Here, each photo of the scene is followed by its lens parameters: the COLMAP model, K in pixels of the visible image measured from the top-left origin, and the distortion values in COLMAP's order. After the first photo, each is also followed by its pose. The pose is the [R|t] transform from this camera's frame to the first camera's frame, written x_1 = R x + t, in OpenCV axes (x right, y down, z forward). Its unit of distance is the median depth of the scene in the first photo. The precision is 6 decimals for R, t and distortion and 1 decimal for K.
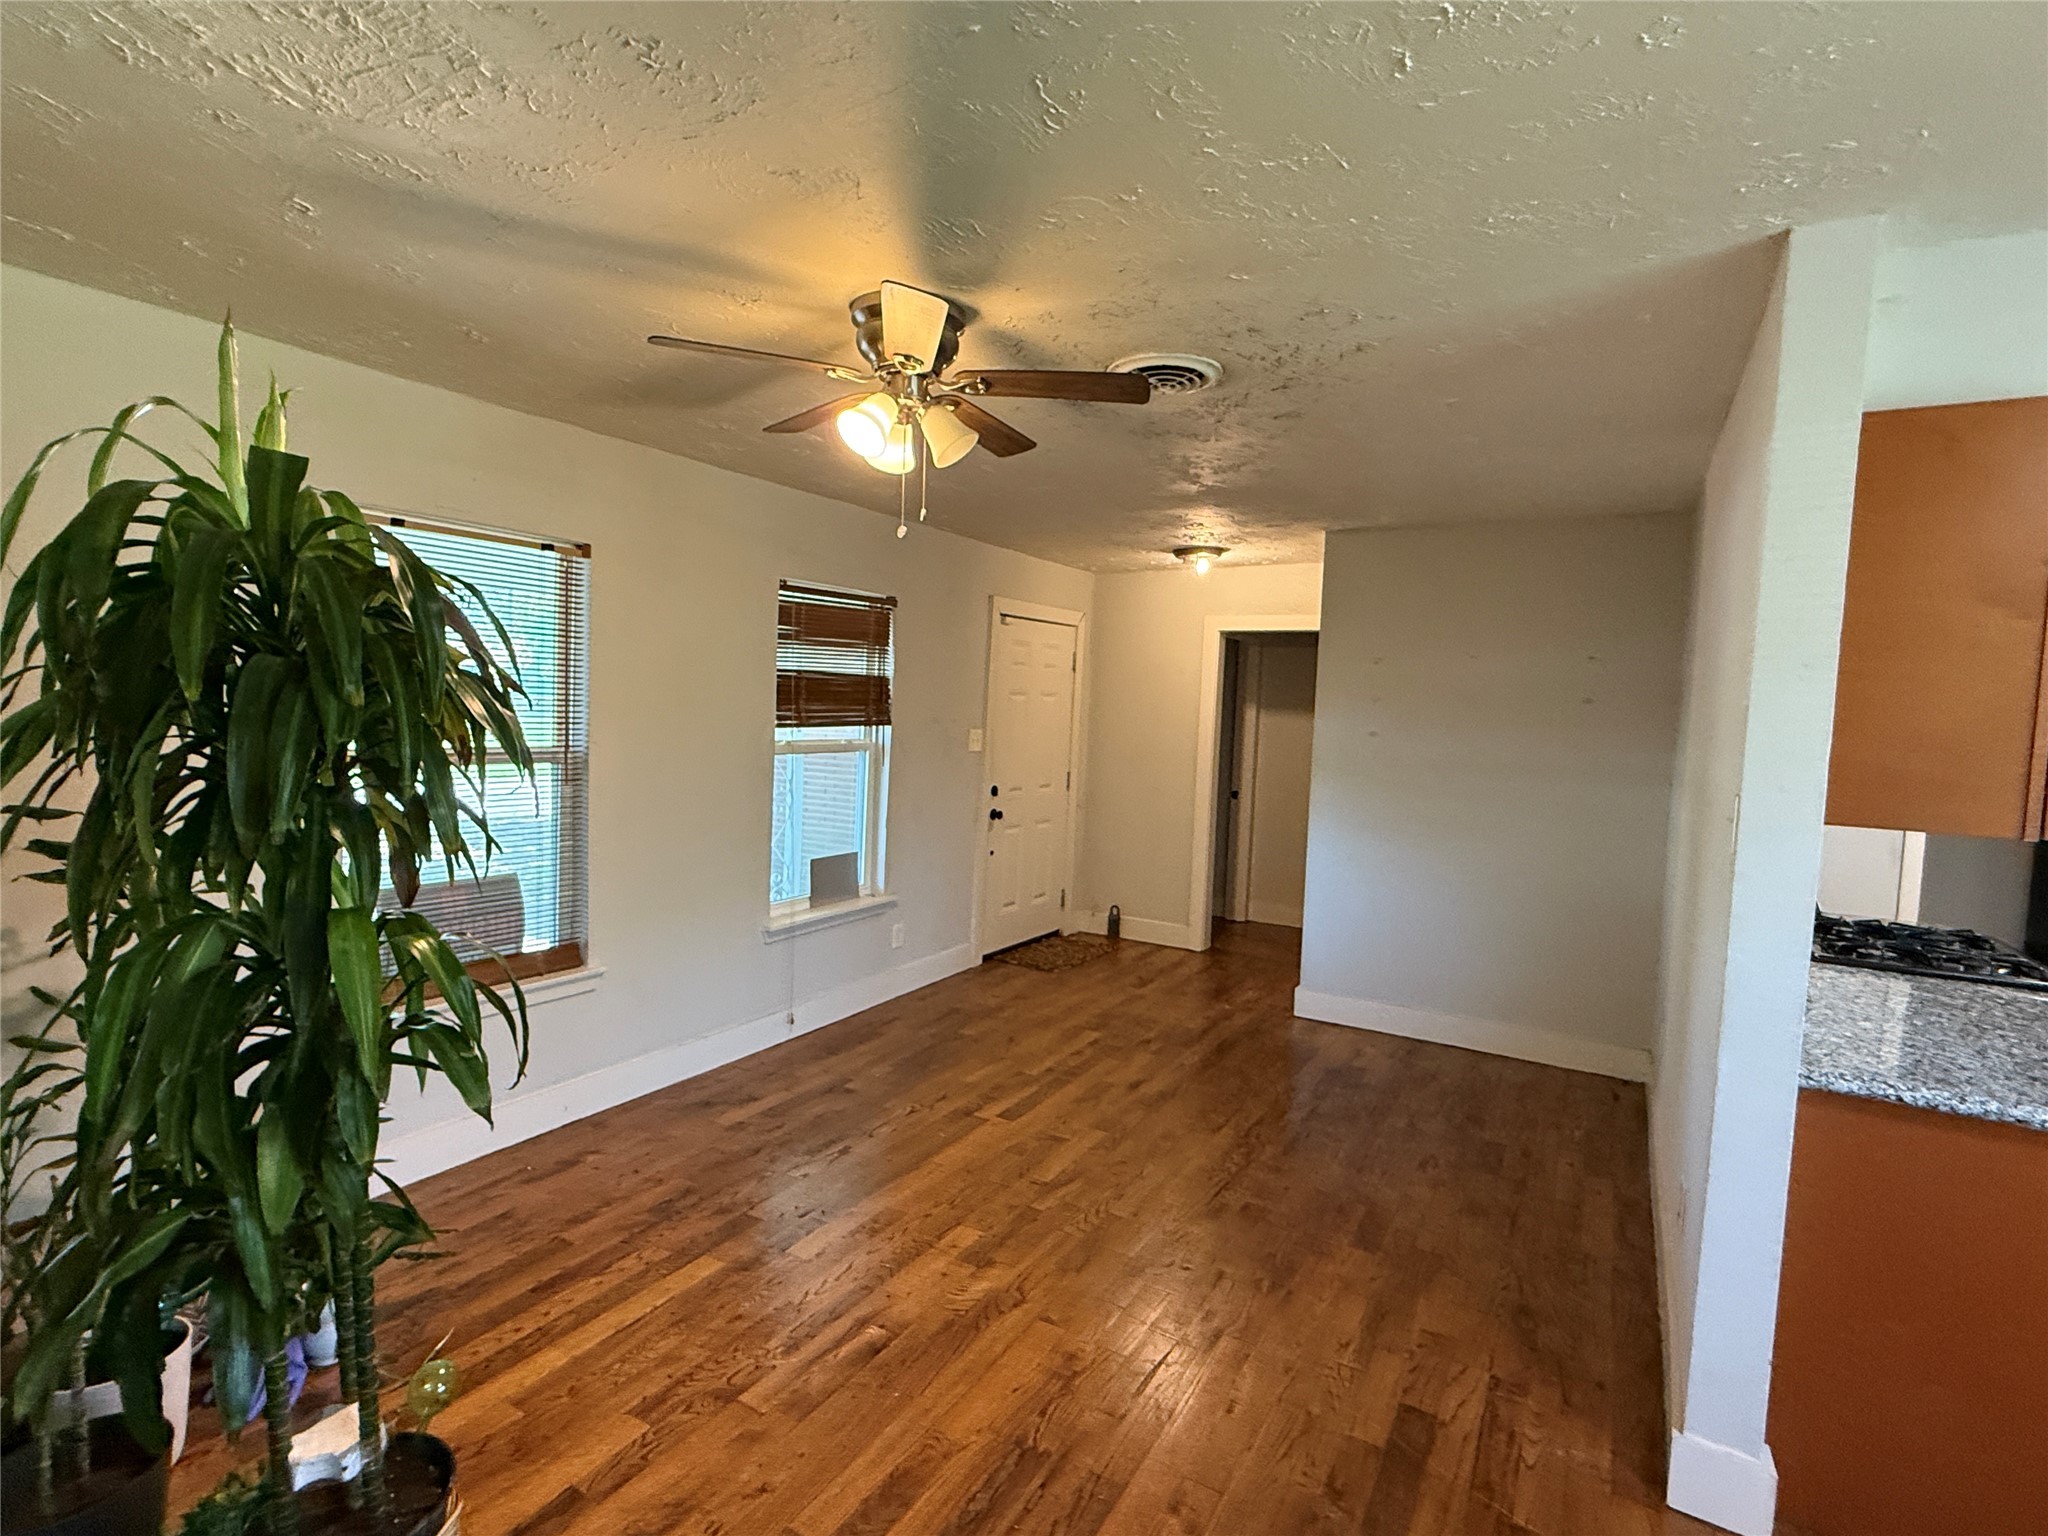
lens RADIAL K [[1003.2, 0, 1024.9], [0, 1003.2, 769.4], [0, 0, 1]] dist [0.001784, -0.000706]
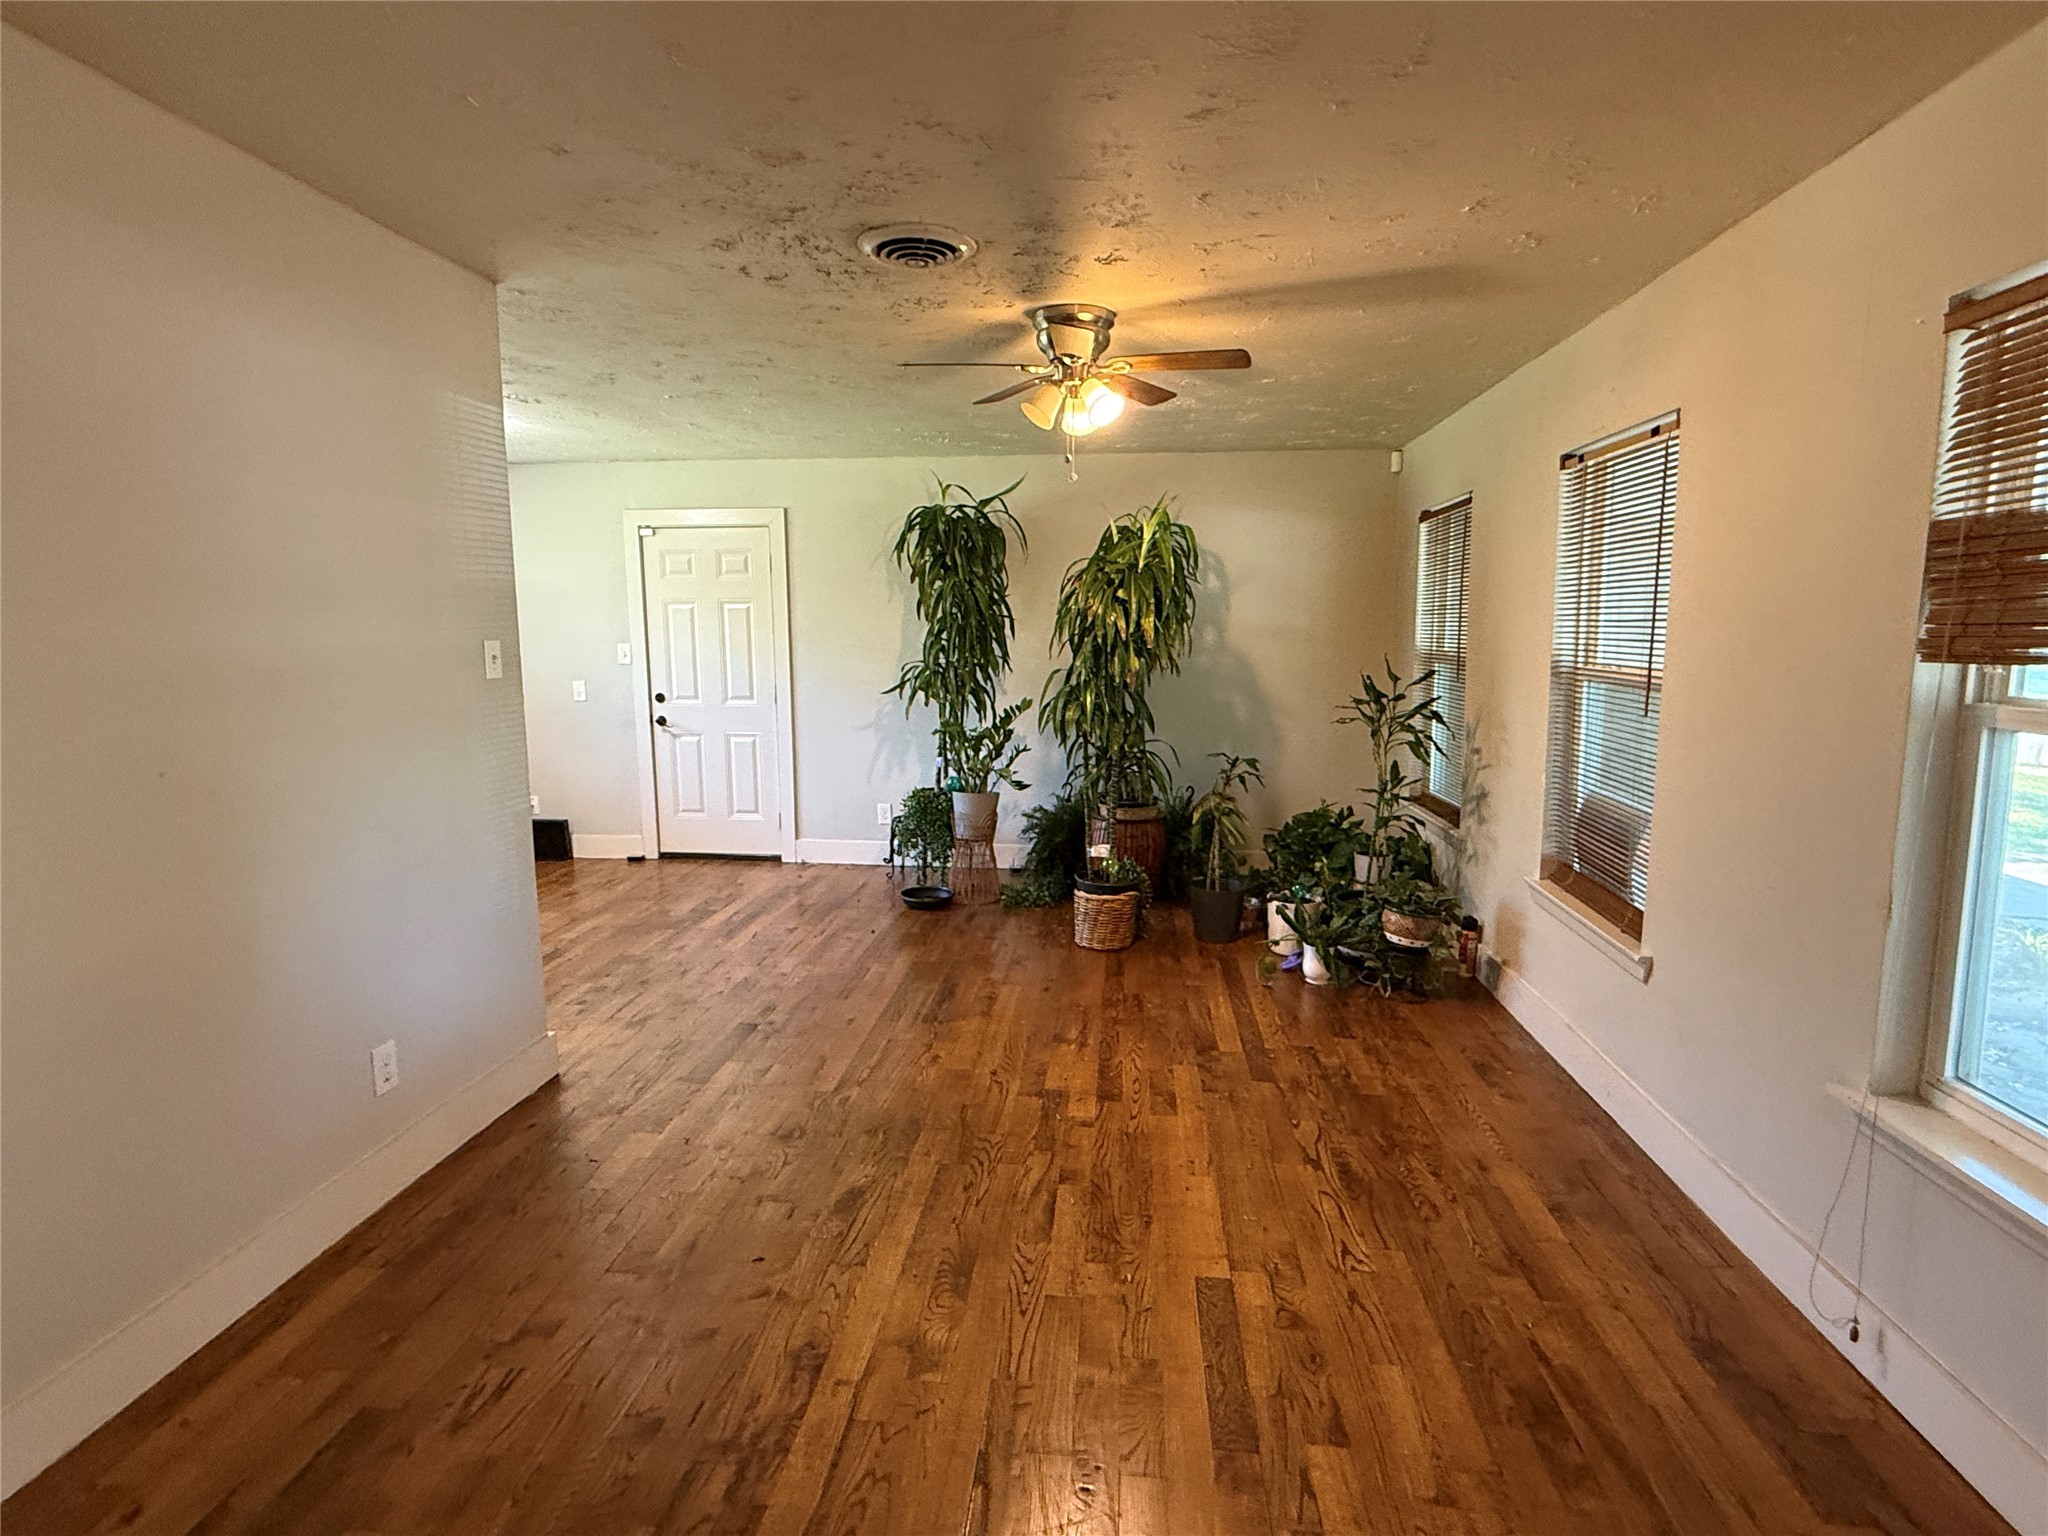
lens RADIAL K [[1003.2, 0, 1031.4], [0, 1003.2, 772.2], [0, 0, 1]] dist [0.001784, -0.000706]
pose [[-0.906734, 0.021696, -0.421144, 0.279593], [-0.064284, 0.979893, 0.188886, -0.050897], [0.416774, 0.198342, -0.887107, 1.217348]]
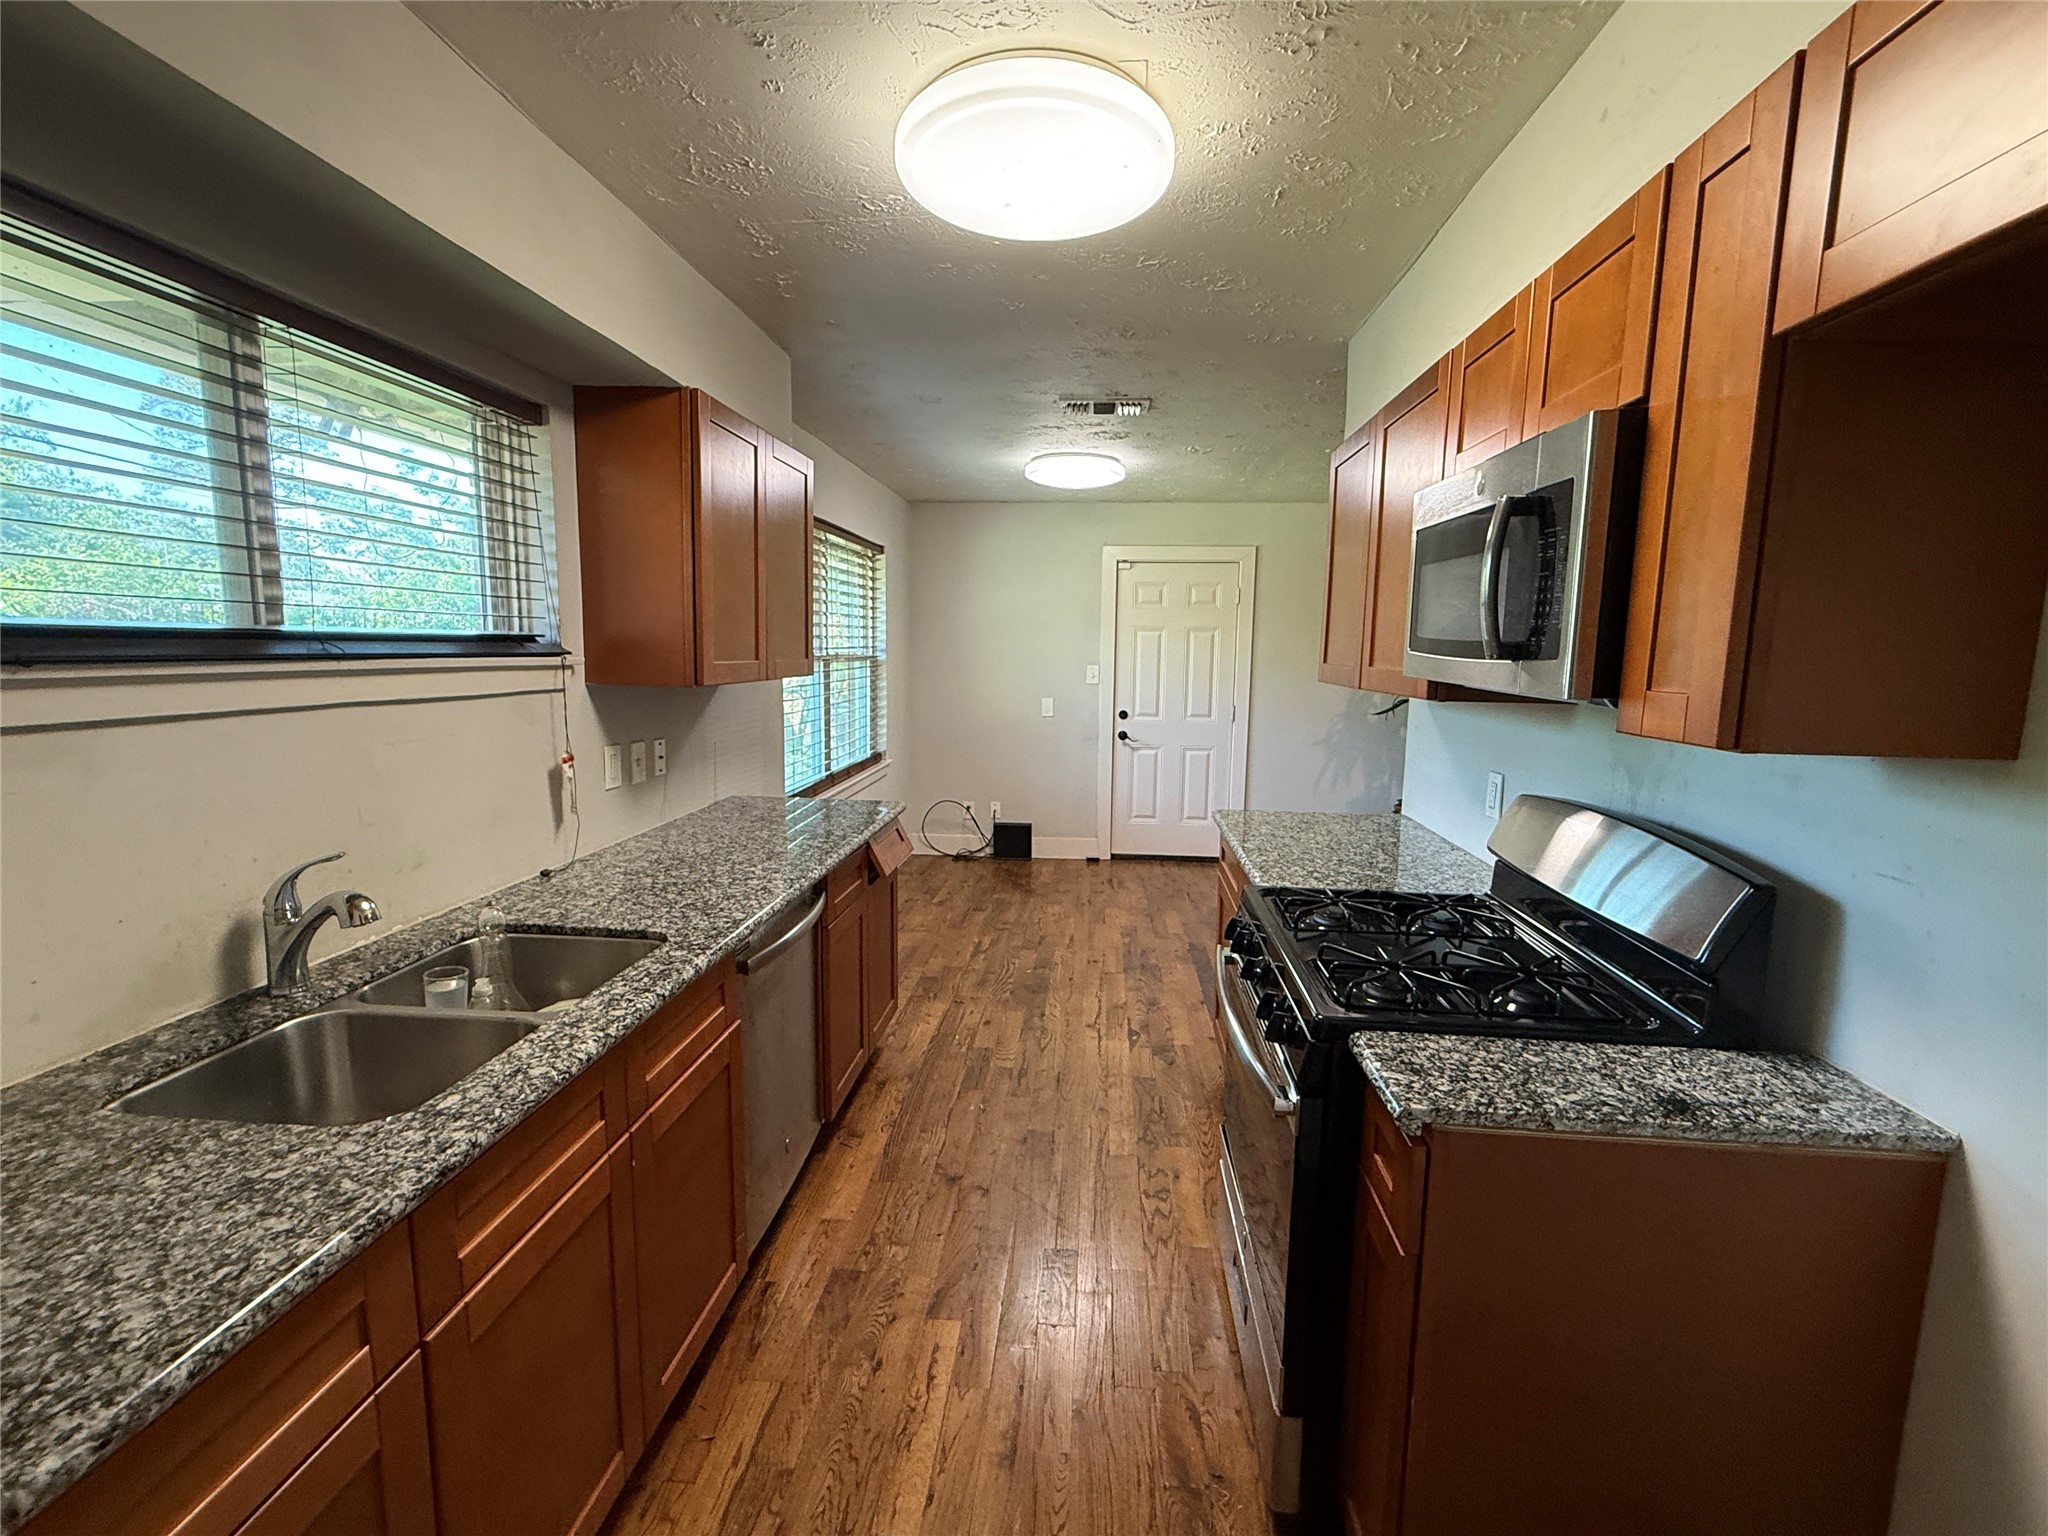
lens RADIAL K [[911.0, 0, 1025.0], [0, 911.0, 770.7], [0, 0, 1]] dist [0.002655, -0.000650]
pose [[-0.899535, 0.008842, -0.436759, 0.916570], [-0.079162, 0.979943, 0.182879, -0.015873], [0.429616, 0.199081, -0.880793, 0.931772]]
